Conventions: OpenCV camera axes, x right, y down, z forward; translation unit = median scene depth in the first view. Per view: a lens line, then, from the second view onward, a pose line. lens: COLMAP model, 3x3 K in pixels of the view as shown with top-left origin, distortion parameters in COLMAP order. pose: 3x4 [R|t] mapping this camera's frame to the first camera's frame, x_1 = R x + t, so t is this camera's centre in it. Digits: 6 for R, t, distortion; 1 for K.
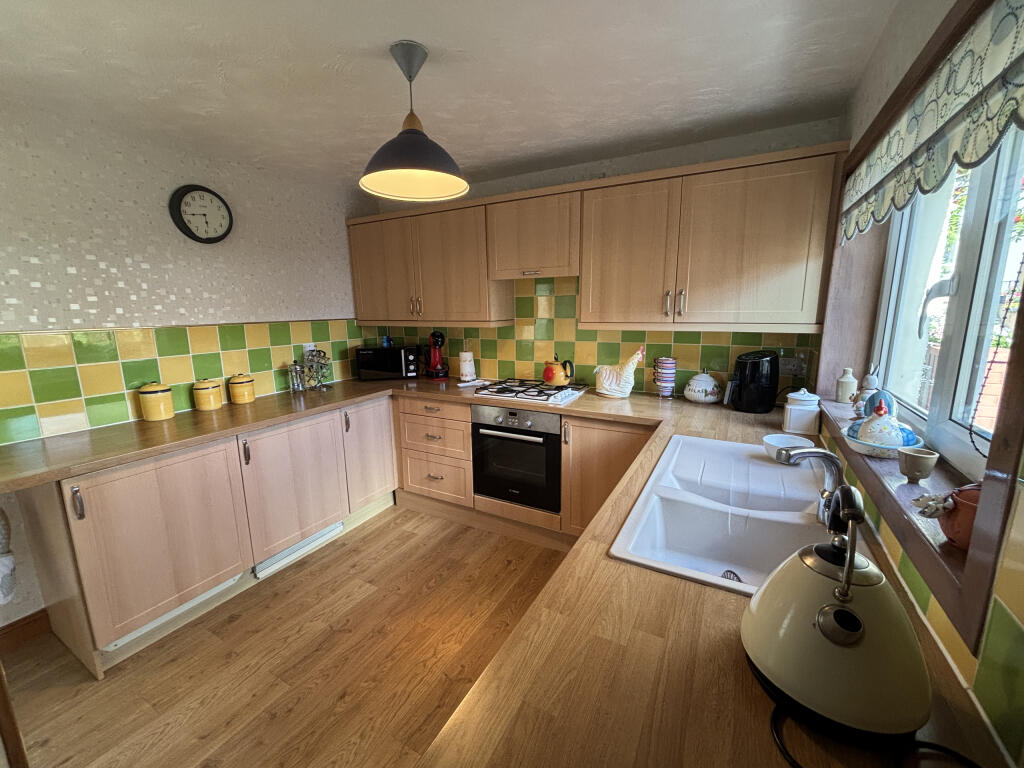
lens RADIAL K [[416.8, 0, 509.5], [0, 416.8, 387.0], [0, 0, 1]] dist [-0.006519, 0.001156]
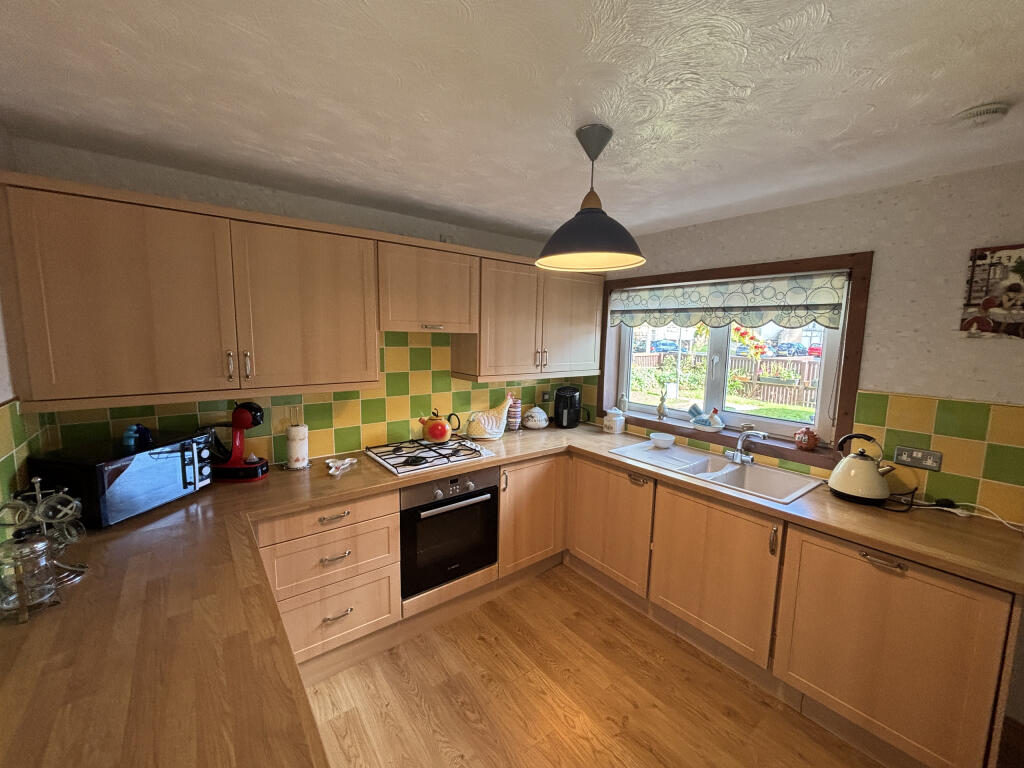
lens RADIAL K [[416.8, 0, 512.4], [0, 416.8, 382.8], [0, 0, 1]] dist [-0.006519, 0.001156]
pose [[0.380907, -0.092799, 0.919945, -0.770654], [0.151340, 0.987790, 0.036980, -0.164339], [-0.912144, 0.125138, 0.390300, 0.506846]]
